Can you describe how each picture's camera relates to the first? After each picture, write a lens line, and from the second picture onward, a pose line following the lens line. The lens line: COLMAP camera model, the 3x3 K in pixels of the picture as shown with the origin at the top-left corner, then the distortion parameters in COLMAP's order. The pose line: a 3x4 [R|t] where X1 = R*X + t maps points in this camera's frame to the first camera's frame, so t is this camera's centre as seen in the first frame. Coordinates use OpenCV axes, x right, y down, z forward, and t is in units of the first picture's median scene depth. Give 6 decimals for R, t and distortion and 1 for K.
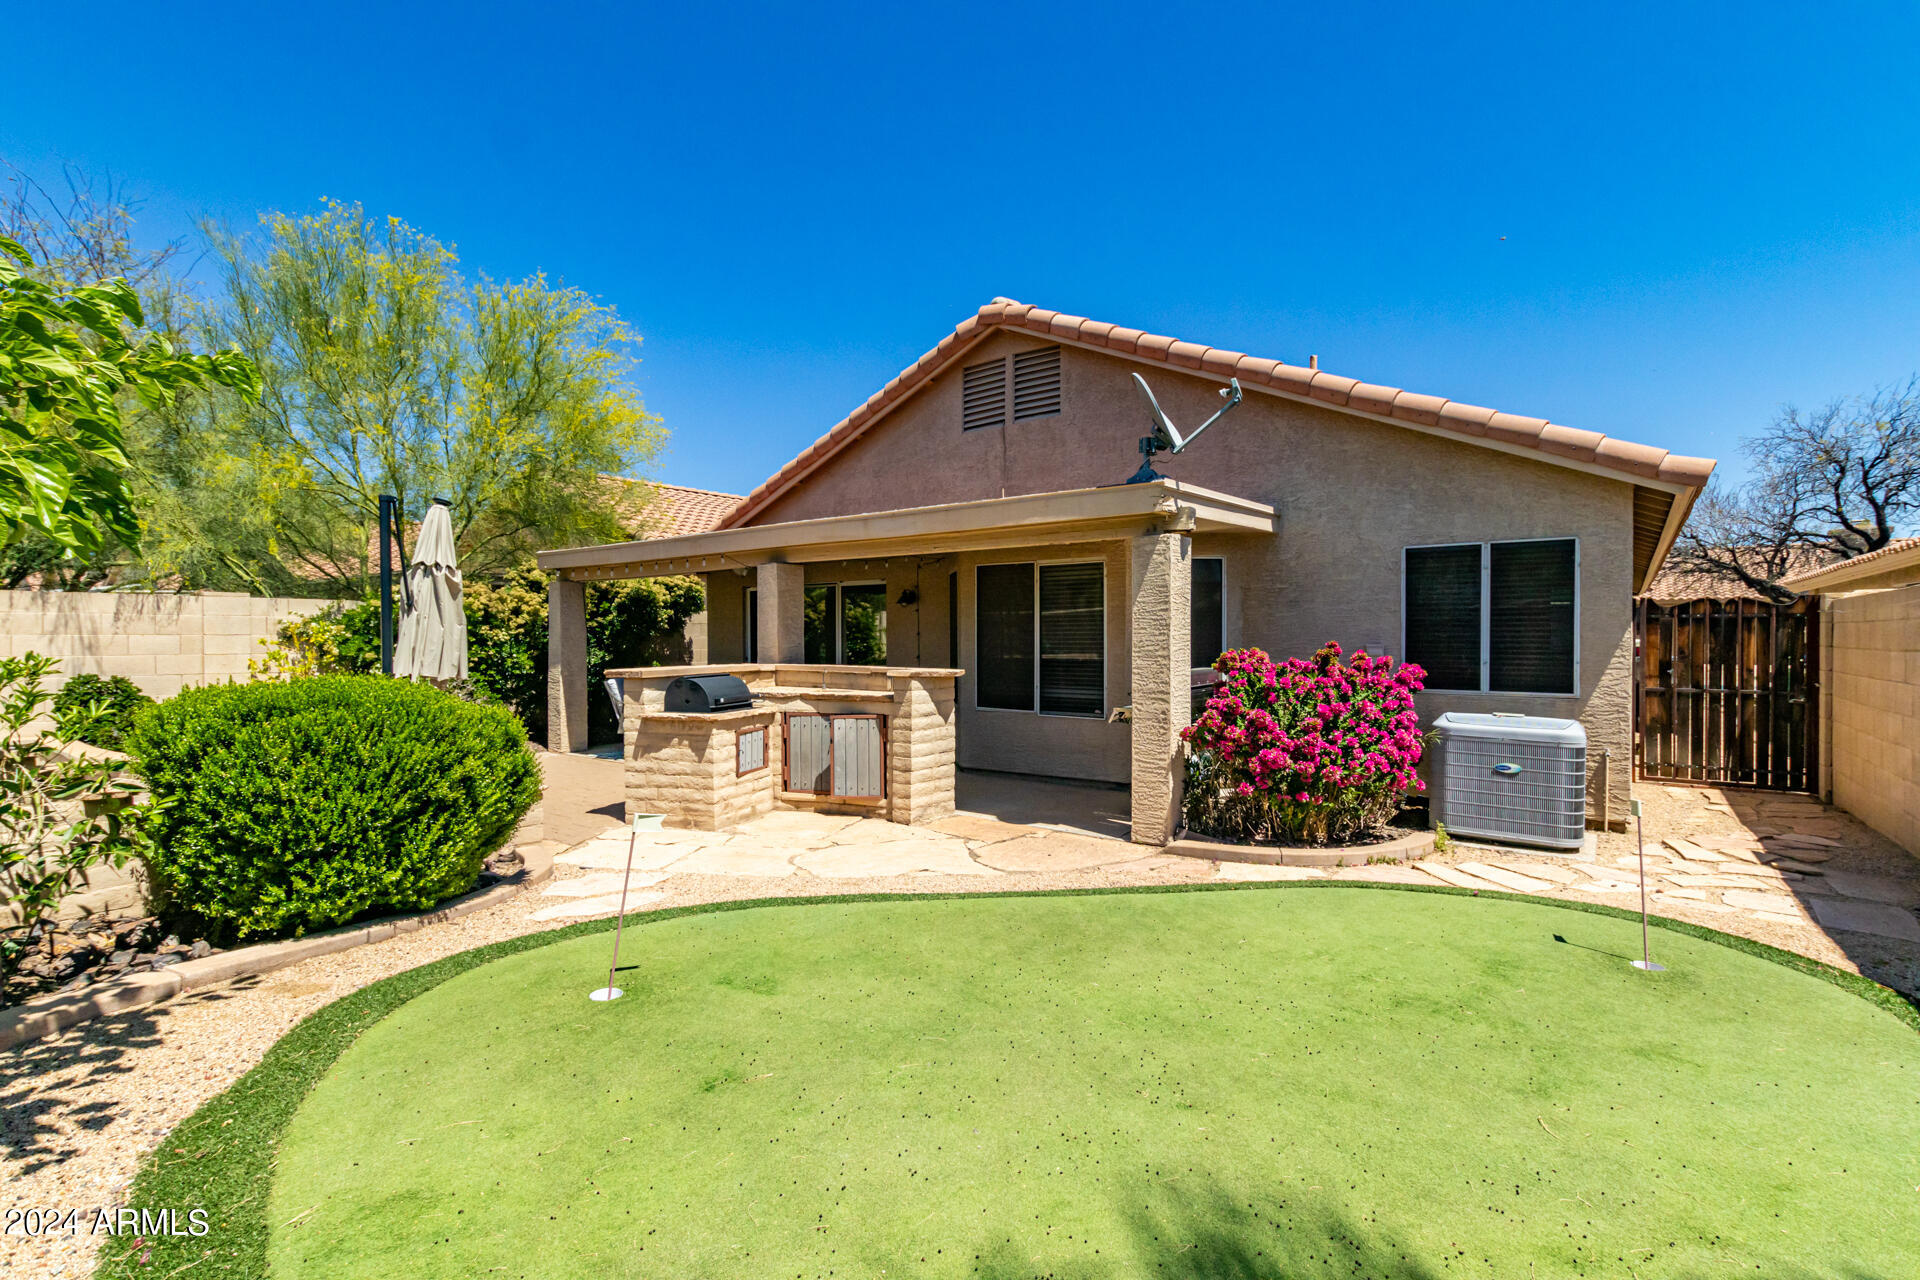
lens RADIAL K [[882.5, 0, 961.5], [0, 882.5, 647.2], [0, 0, 1]] dist [0.005382, -0.002883]
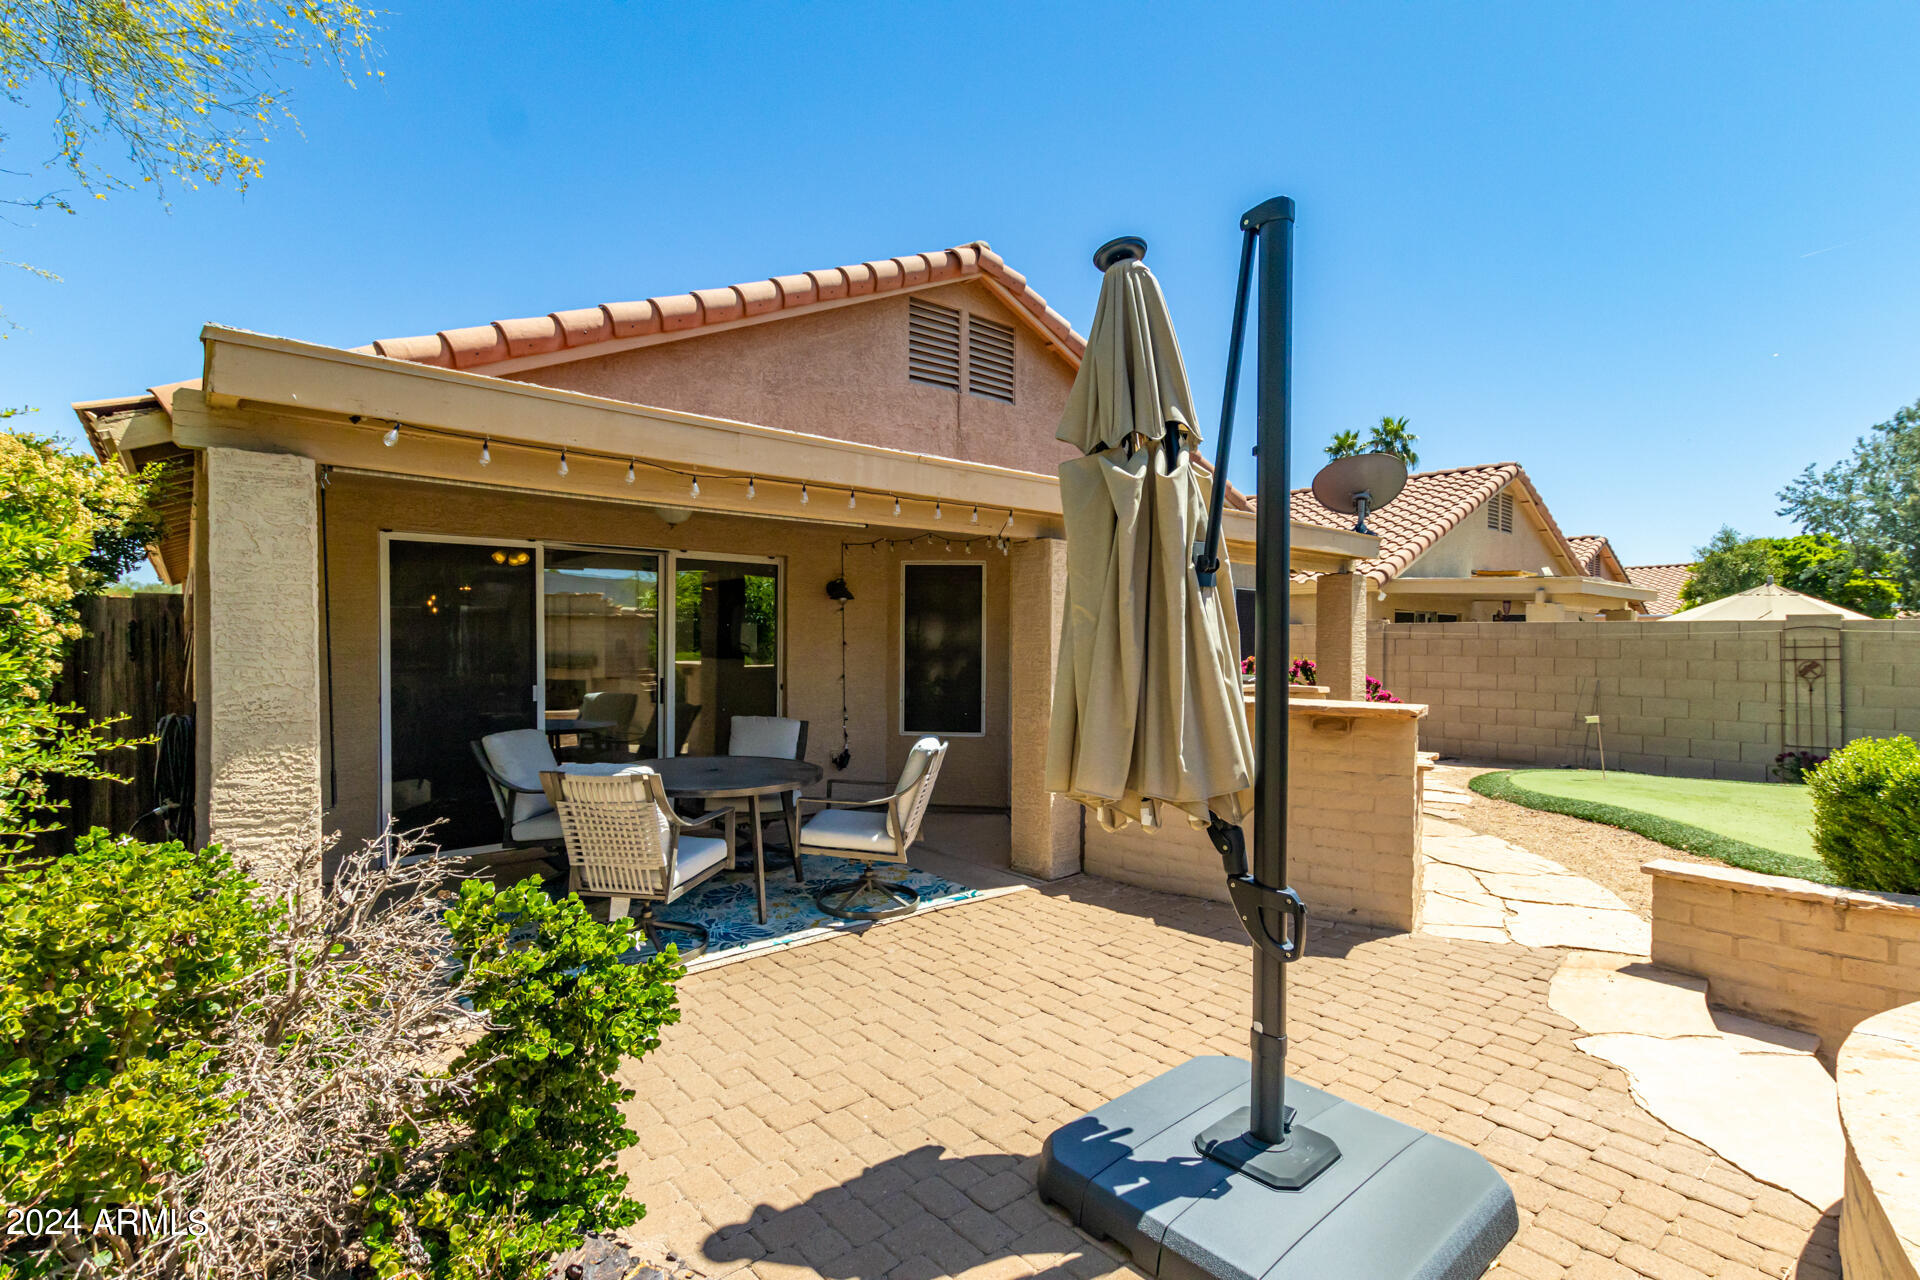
lens RADIAL K [[882.5, 0, 961.9], [0, 882.5, 639.1], [0, 0, 1]] dist [0.005382, -0.002883]
pose [[0.207404, 0.006956, 0.978231, -0.754138], [0.011605, 0.999887, -0.009570, -0.012479], [-0.978186, 0.013338, 0.207300, 0.824550]]
